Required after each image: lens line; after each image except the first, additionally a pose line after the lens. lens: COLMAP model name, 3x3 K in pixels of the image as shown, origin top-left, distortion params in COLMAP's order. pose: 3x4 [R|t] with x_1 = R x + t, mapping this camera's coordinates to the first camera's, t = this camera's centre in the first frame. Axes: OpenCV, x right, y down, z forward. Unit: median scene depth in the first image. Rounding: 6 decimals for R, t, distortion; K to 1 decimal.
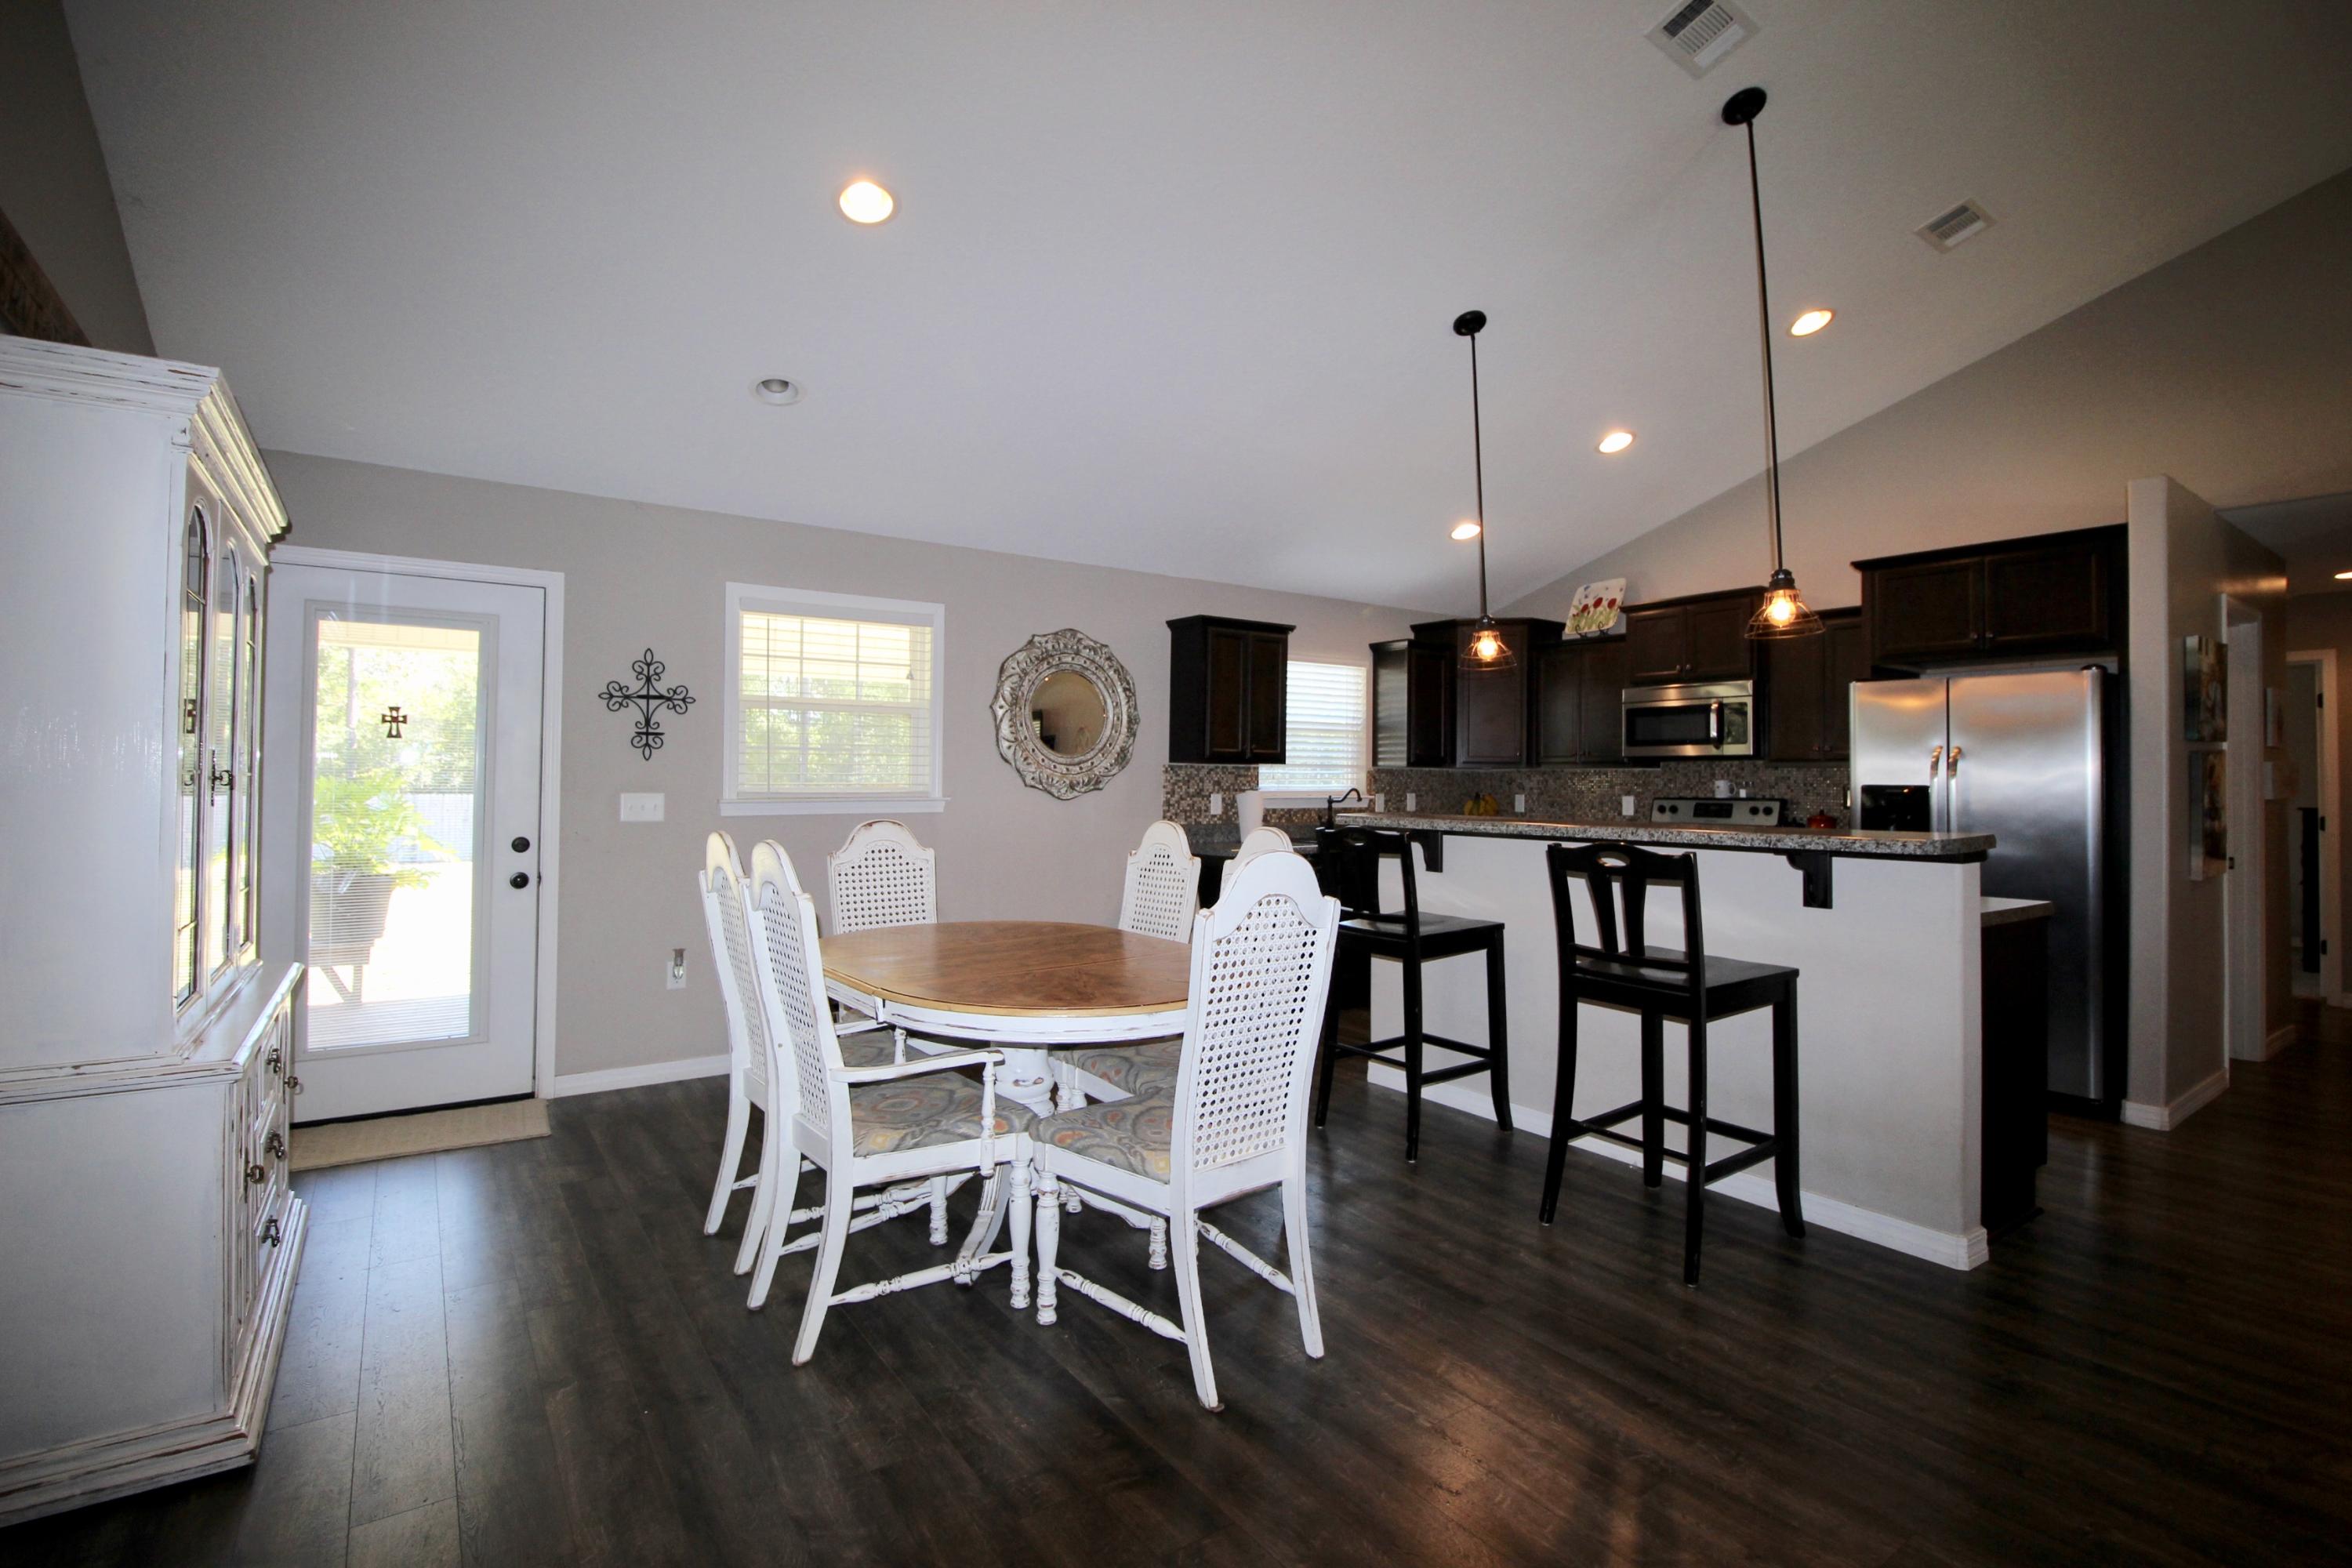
lens RADIAL K [[1080.4, 0, 1174.9], [0, 1080.4, 758.2], [0, 0, 1]] dist [-0.010023, -0.006385]
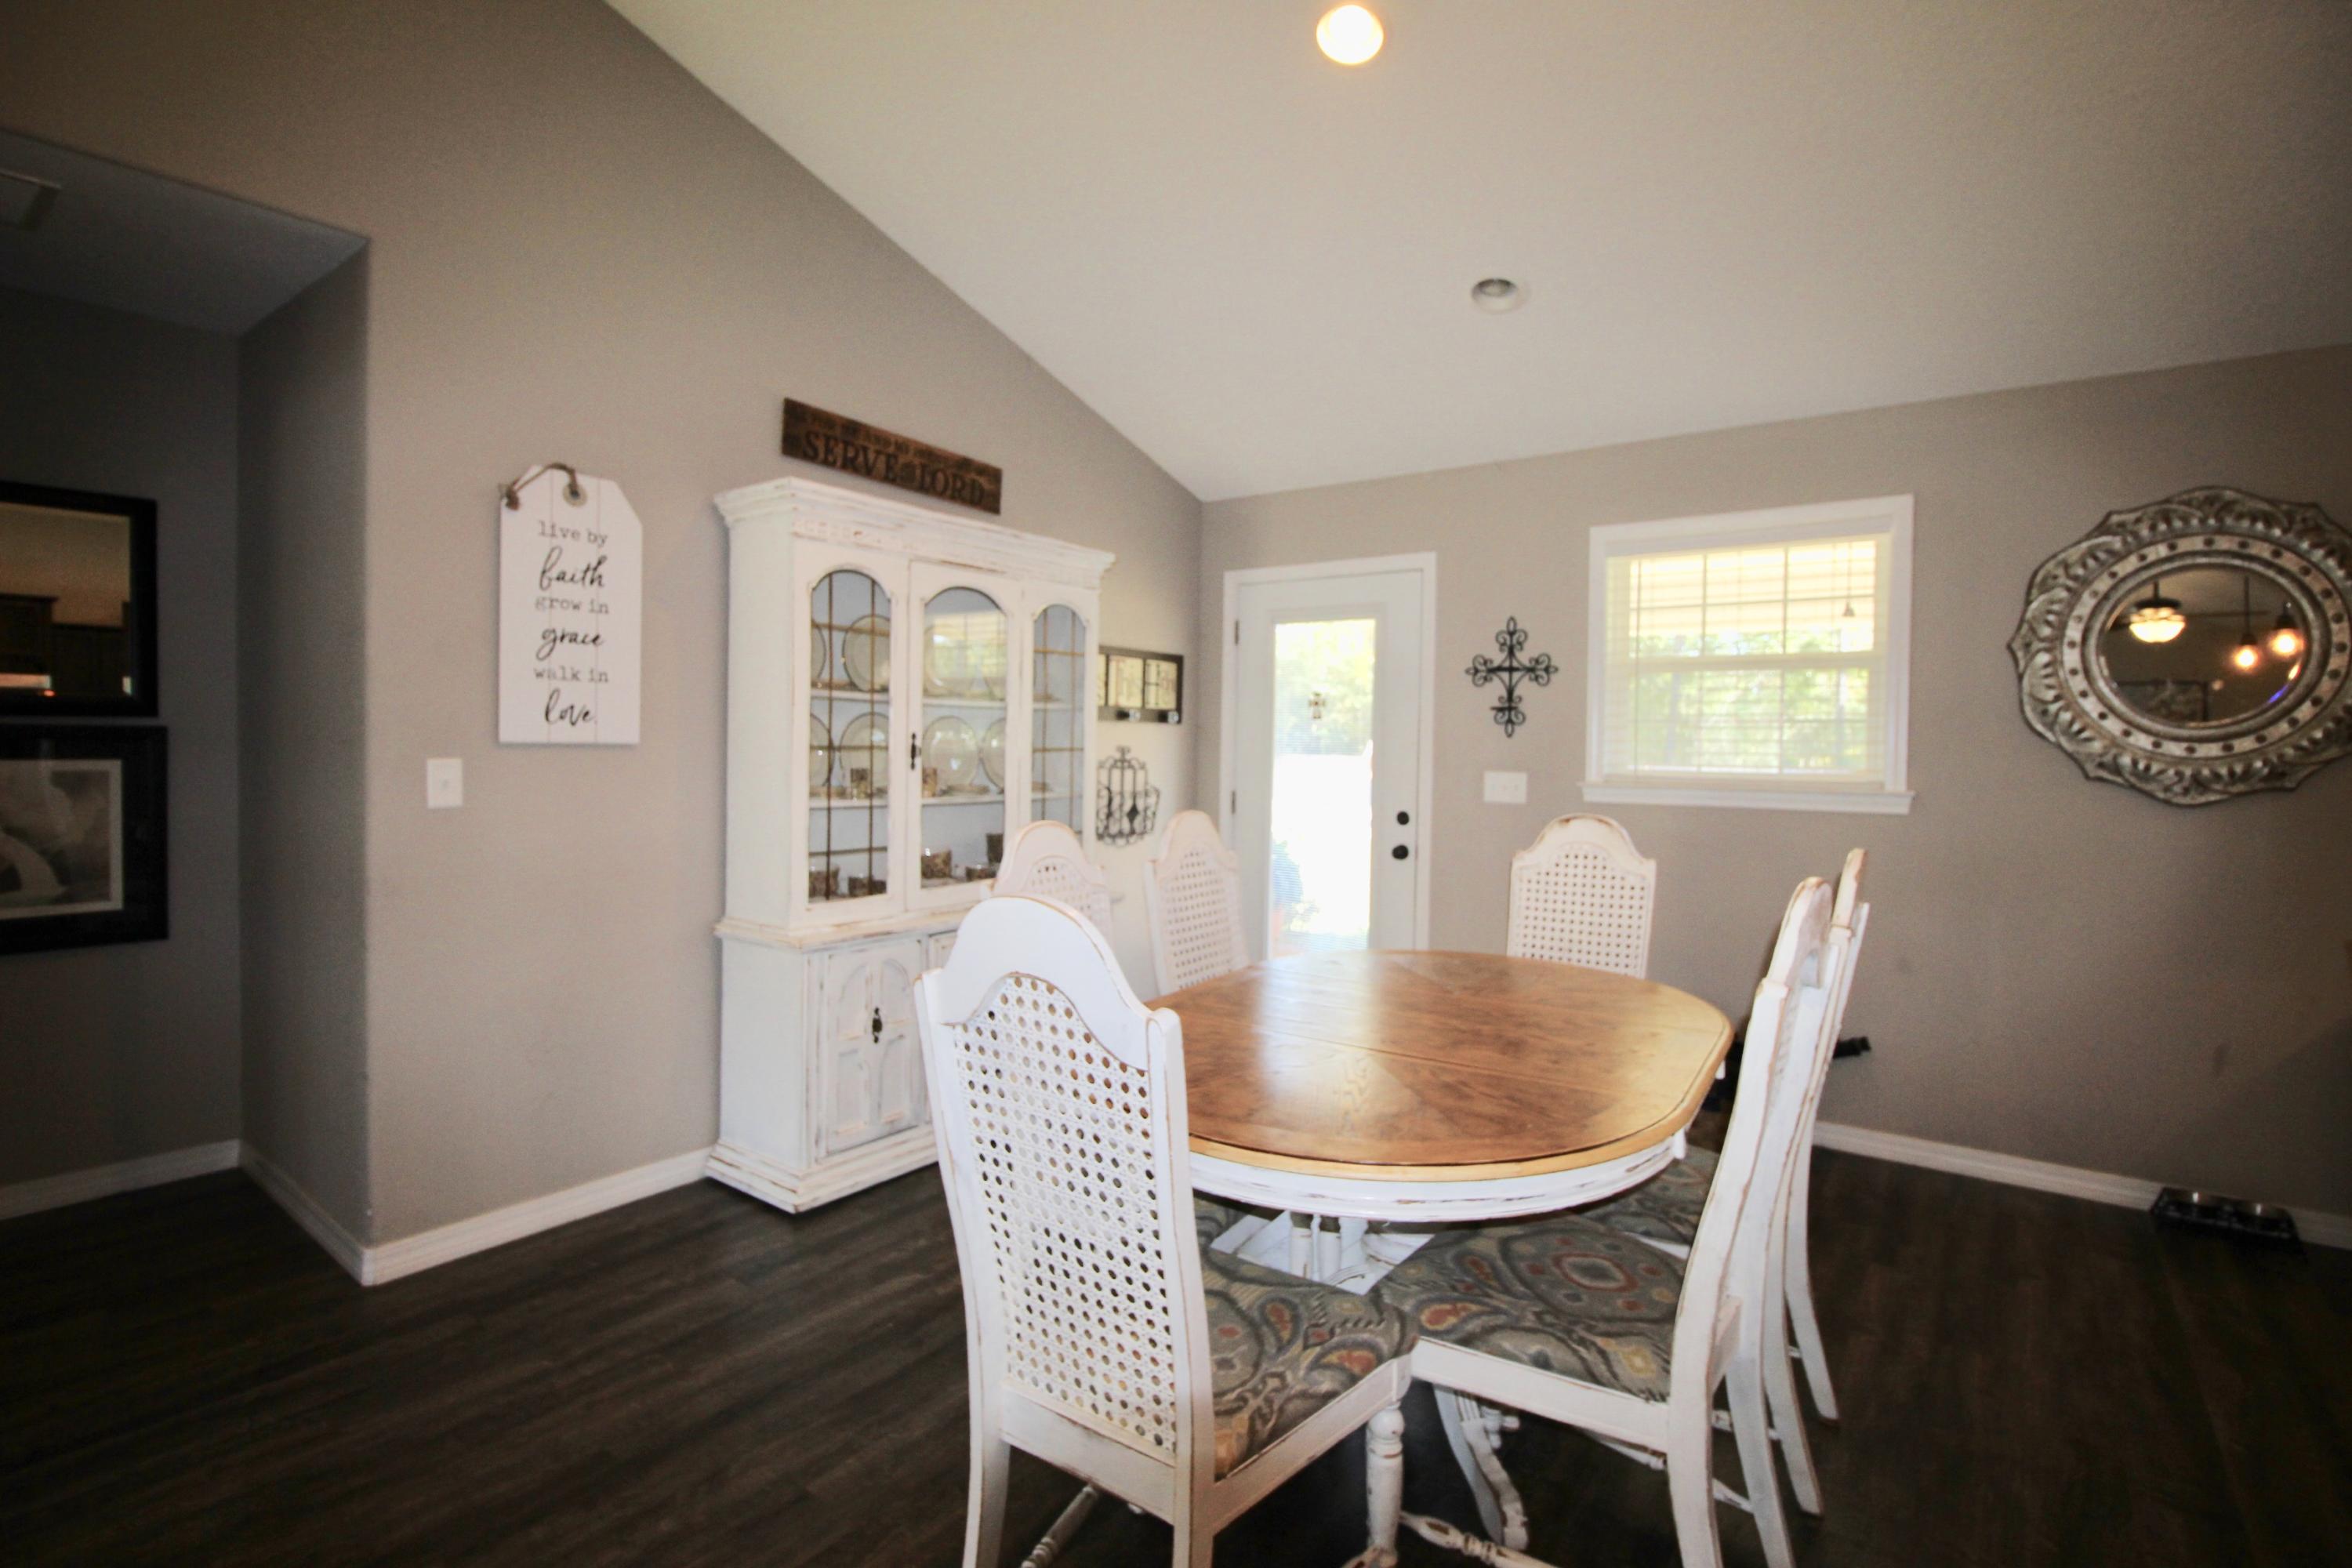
lens RADIAL K [[1080.4, 0, 1184.4], [0, 1080.4, 751.6], [0, 0, 1]] dist [-0.010023, -0.006385]
pose [[0.321096, 0.005614, -0.947030, 0.250092], [0.005846, 0.999952, 0.007910, 0.004461], [0.947029, -0.008077, 0.321047, 0.357702]]
